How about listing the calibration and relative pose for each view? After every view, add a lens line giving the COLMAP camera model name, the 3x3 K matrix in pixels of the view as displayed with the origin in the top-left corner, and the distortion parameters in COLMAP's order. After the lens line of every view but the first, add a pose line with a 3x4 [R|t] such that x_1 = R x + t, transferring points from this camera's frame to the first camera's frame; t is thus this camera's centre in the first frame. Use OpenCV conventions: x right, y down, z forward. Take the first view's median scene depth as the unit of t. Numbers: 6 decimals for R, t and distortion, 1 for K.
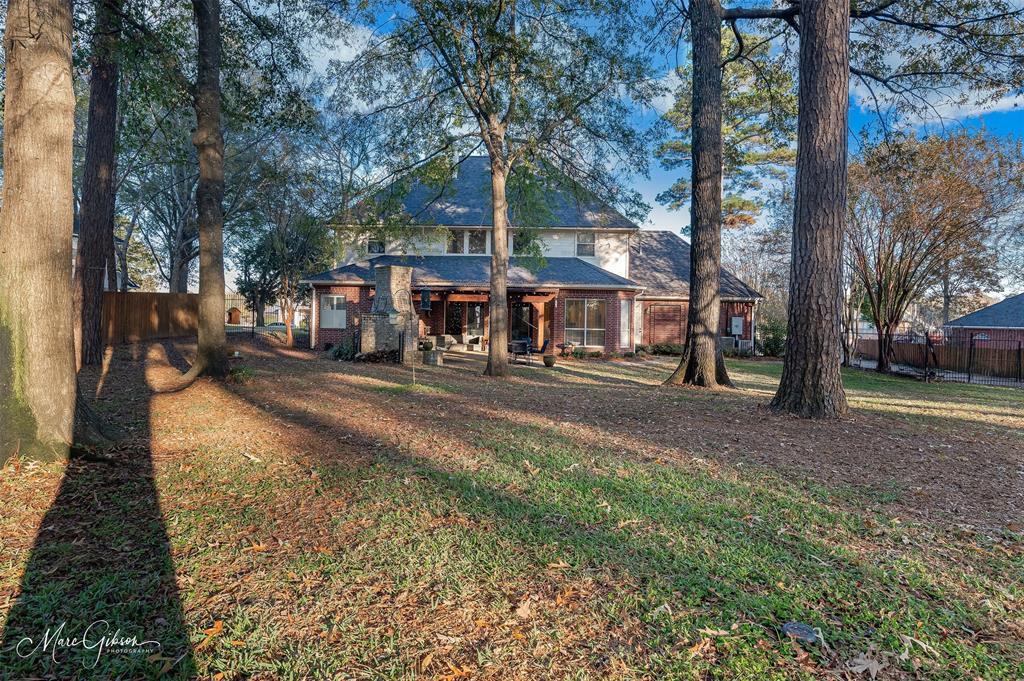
lens RADIAL K [[526.0, 0, 505.0], [0, 526.0, 334.5], [0, 0, 1]] dist [-0.047177, 0.016590]
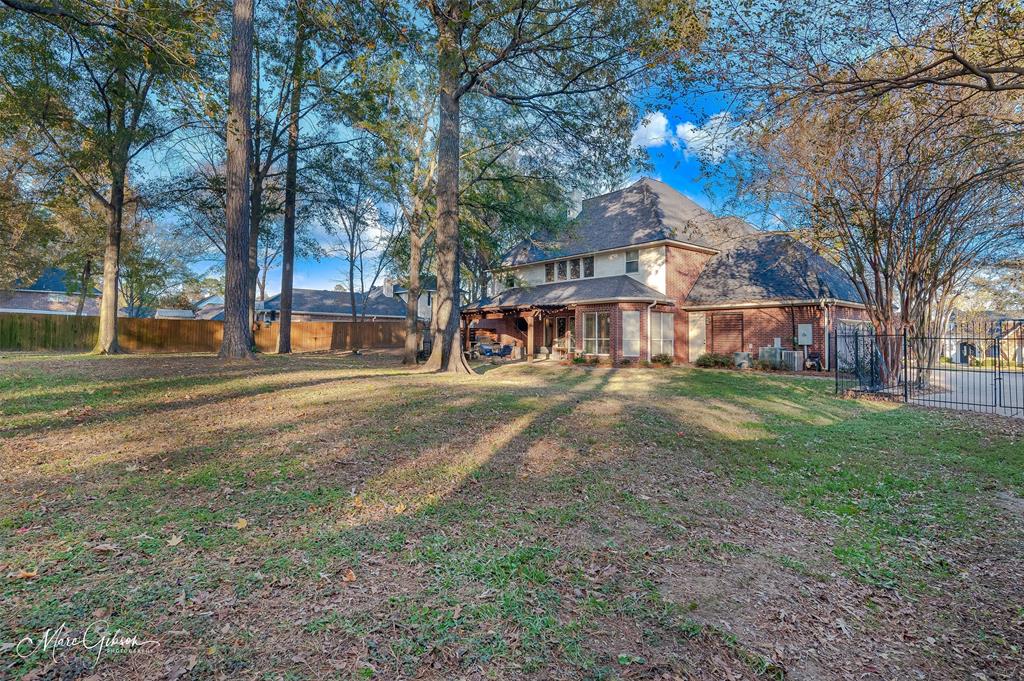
lens RADIAL K [[526.0, 0, 505.0], [0, 526.0, 334.5], [0, 0, 1]] dist [-0.047177, 0.016590]
pose [[0.657021, -0.020227, -0.753601, 0.786442], [-0.020607, 0.998785, -0.044774, 0.031571], [0.753591, 0.044946, 0.655805, 0.110017]]
